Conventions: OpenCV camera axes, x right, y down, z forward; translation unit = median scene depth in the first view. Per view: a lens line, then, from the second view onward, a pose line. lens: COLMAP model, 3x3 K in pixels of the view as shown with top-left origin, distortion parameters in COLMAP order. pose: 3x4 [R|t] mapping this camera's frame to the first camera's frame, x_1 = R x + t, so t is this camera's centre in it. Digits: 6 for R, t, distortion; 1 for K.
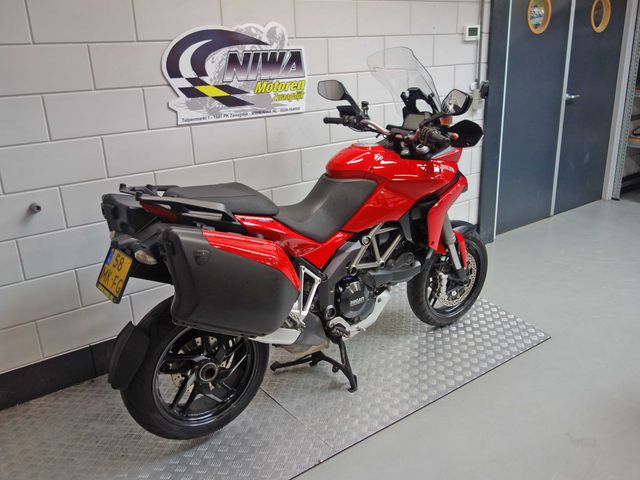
lens RADIAL K [[567.9, 0, 324.7], [0, 567.9, 240.6], [0, 0, 1]] dist [0.029630, -0.034928]
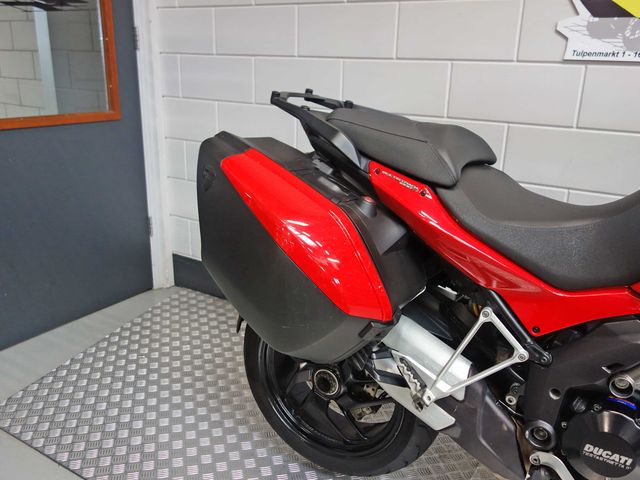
lens RADIAL K [[567.9, 0, 322.3], [0, 567.9, 241.5], [0, 0, 1]] dist [0.029630, -0.034928]
pose [[0.362188, 0.322957, -0.874368, 0.262598], [-0.336544, 0.920088, 0.200439, -0.049144], [0.869229, 0.221666, 0.441934, 0.499191]]
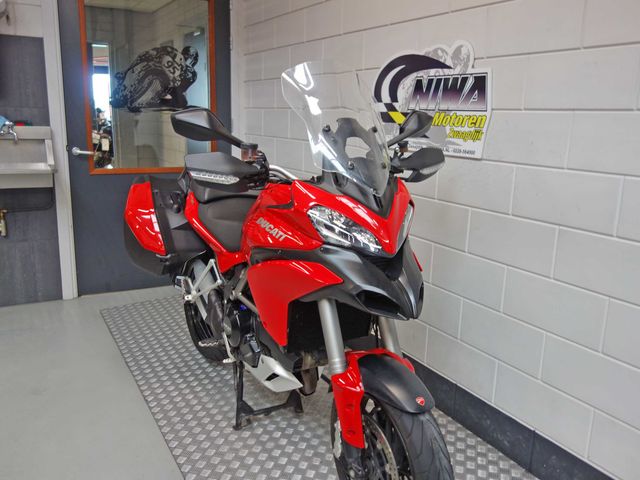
lens RADIAL K [[567.9, 0, 319.7], [0, 567.9, 244.6], [0, 0, 1]] dist [0.029630, -0.034928]
pose [[-0.146699, 0.252840, -0.956322, 0.782521], [-0.336305, 0.896443, 0.288598, -0.296091], [0.930257, 0.363953, -0.046476, 0.974655]]
